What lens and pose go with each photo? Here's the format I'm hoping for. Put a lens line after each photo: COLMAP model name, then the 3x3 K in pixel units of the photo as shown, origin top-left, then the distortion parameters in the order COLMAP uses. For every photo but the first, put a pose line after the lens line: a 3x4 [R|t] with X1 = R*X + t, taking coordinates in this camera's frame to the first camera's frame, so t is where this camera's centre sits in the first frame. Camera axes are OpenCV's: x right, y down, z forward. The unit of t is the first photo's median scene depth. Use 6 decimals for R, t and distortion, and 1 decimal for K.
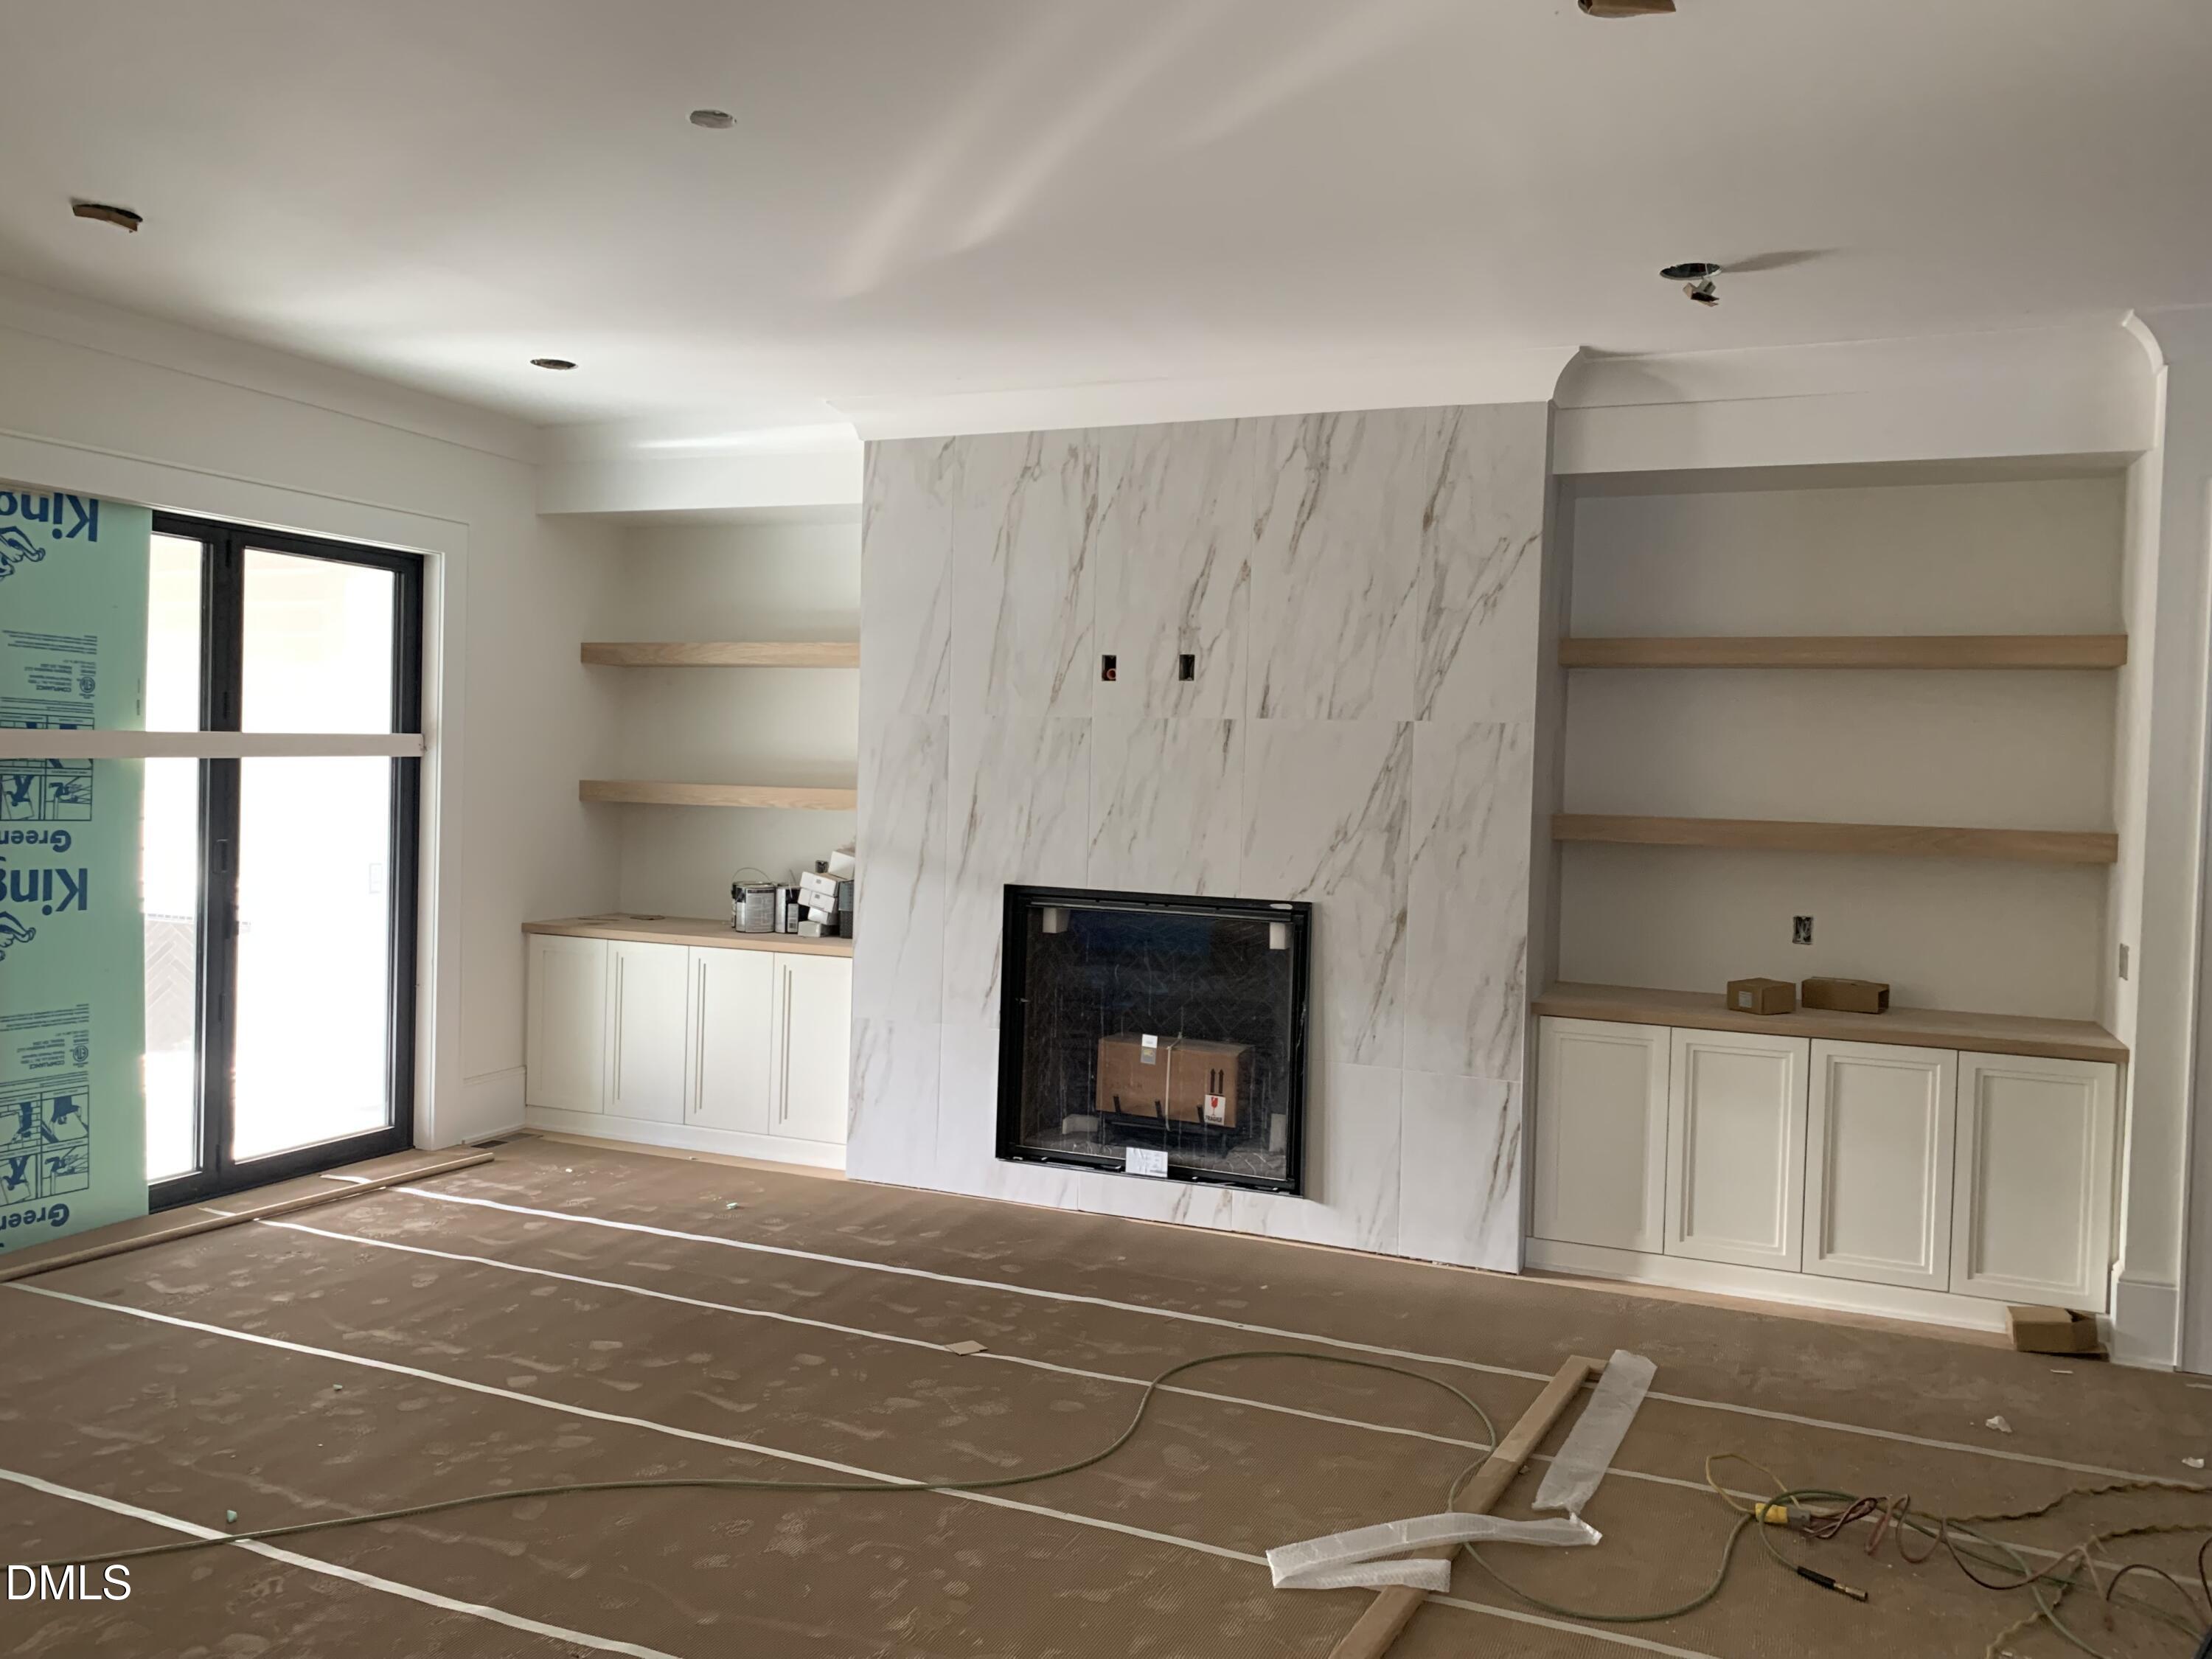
lens RADIAL K [[1668.5, 0, 1097.5], [0, 1668.5, 829.8], [0, 0, 1]] dist [0.016036, -0.016806]
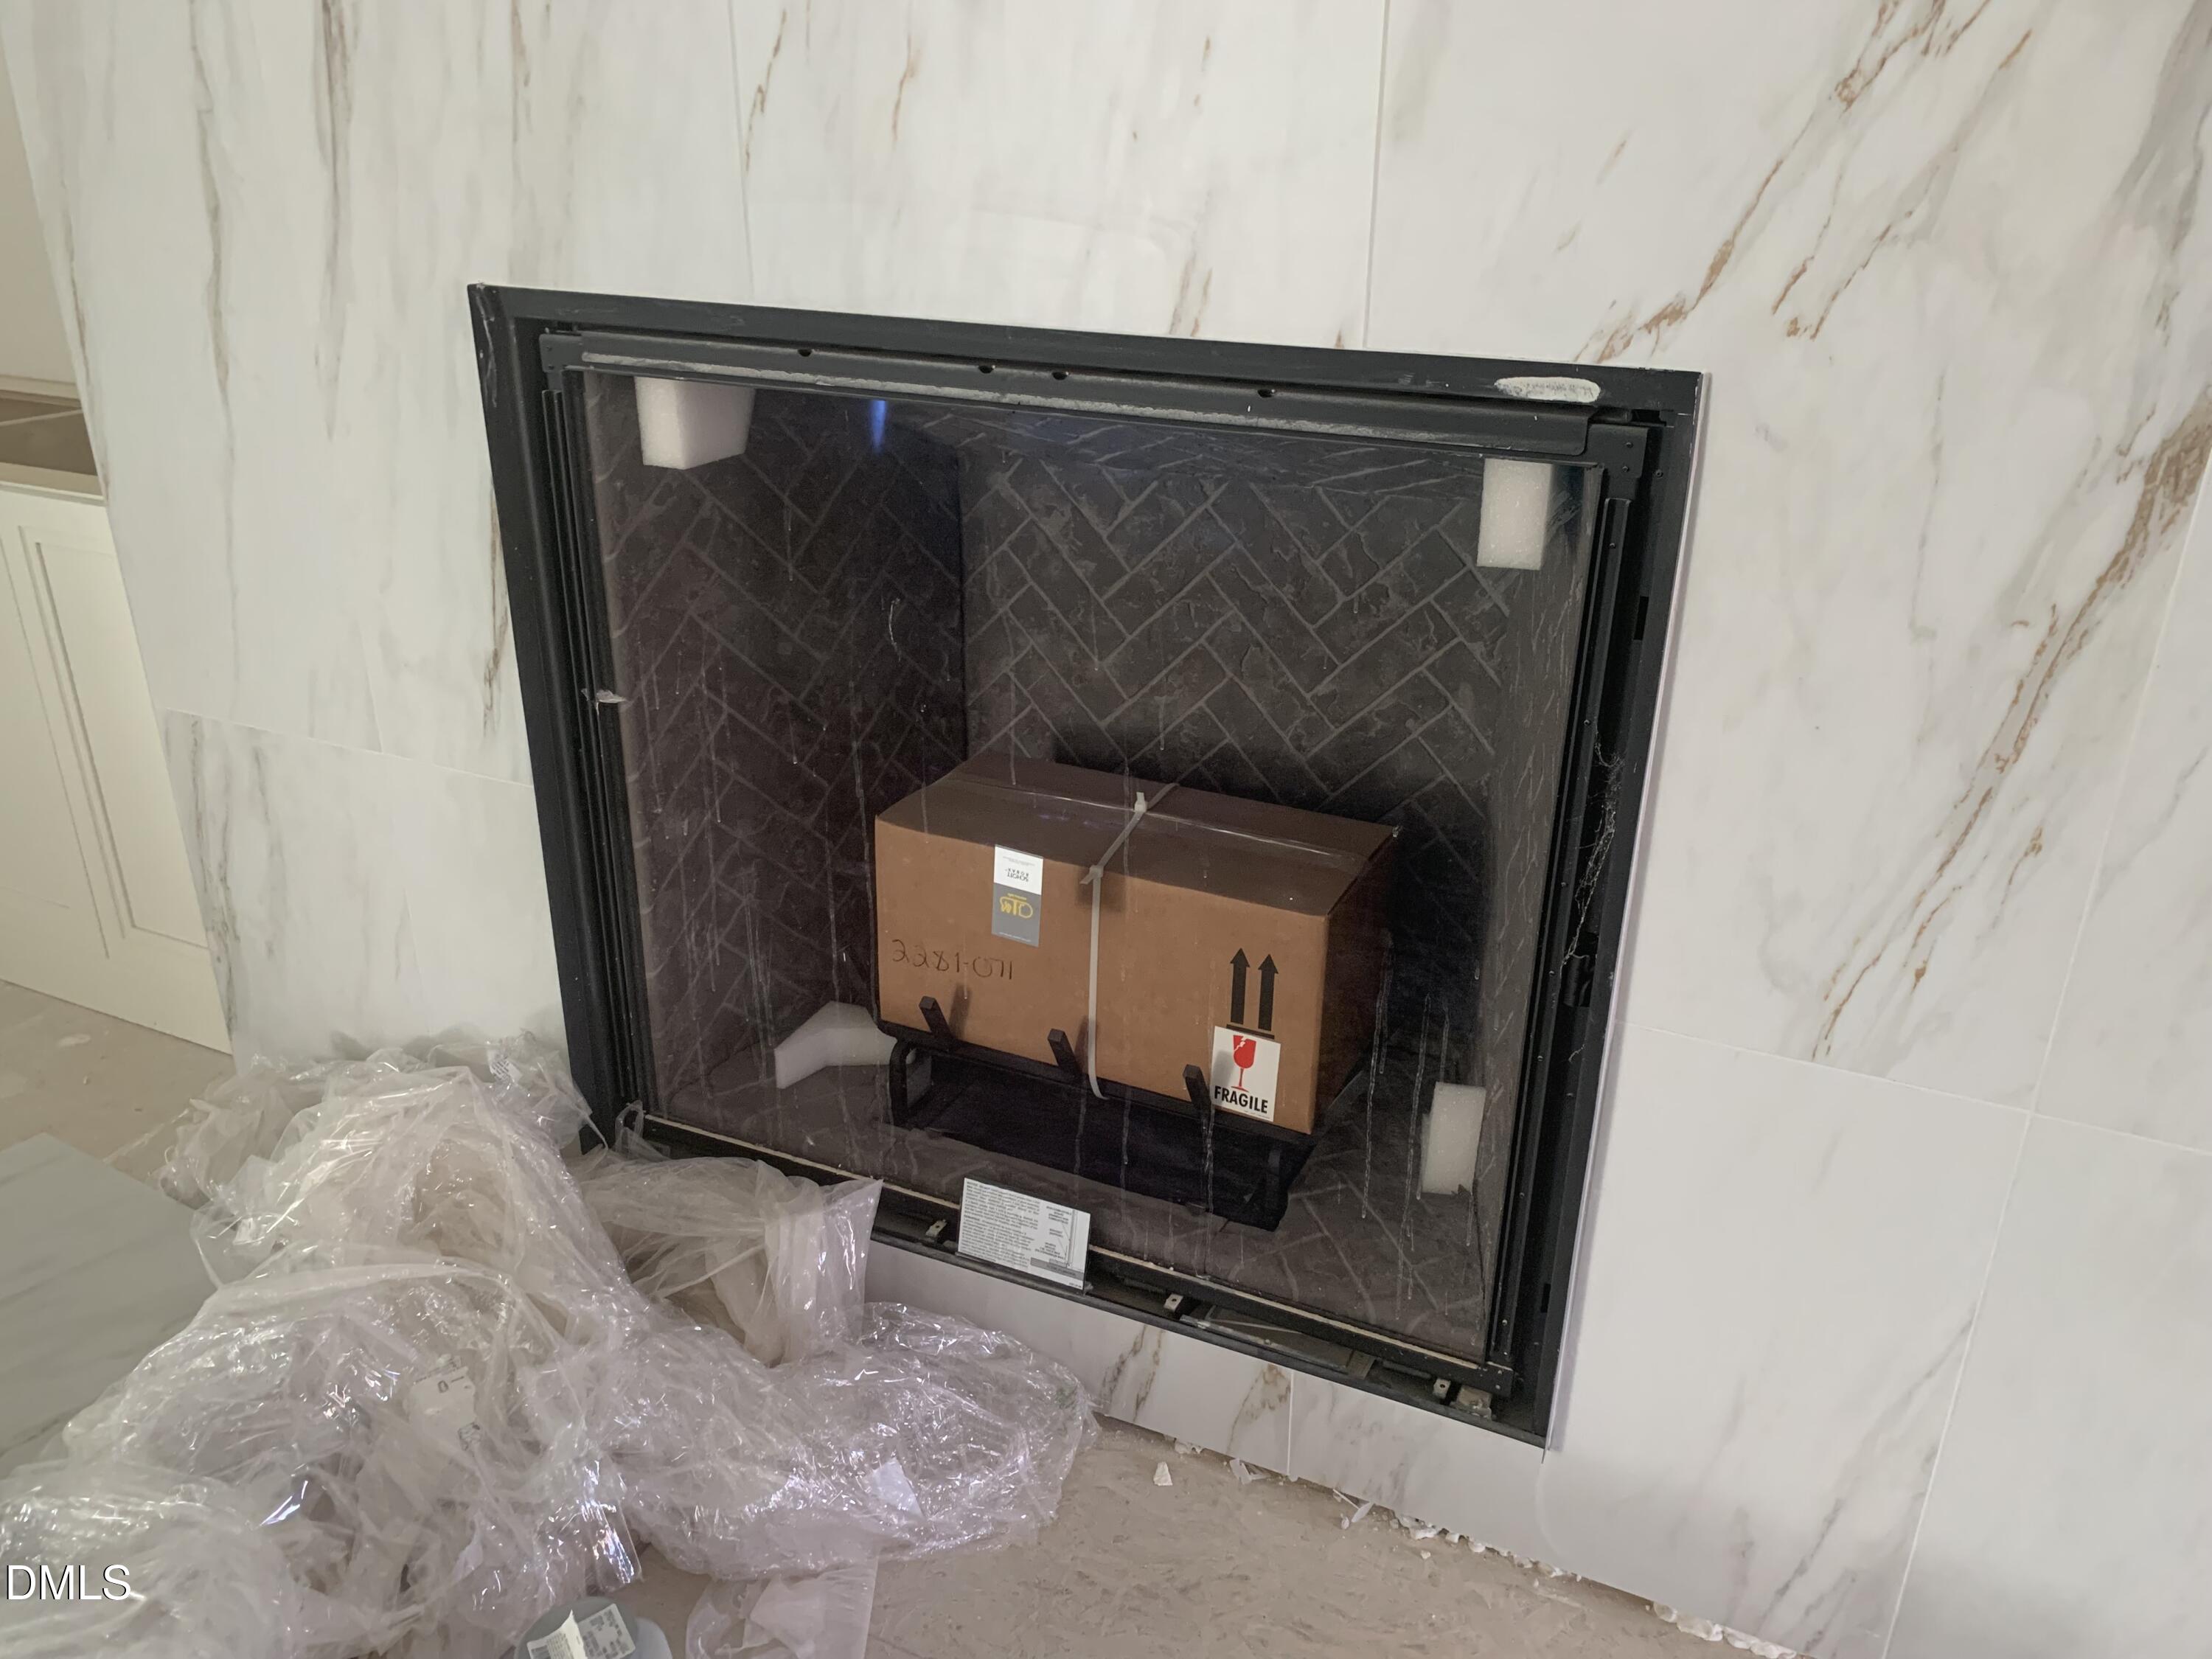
lens RADIAL K [[1668.5, 0, 1118.5], [0, 1668.5, 849.4], [0, 0, 1]] dist [0.016036, -0.016806]
pose [[0.999161, 0.002611, -0.040872, 0.061410], [0.012763, 0.928416, 0.371324, 0.019283], [0.038915, -0.371534, 0.927603, 0.757469]]
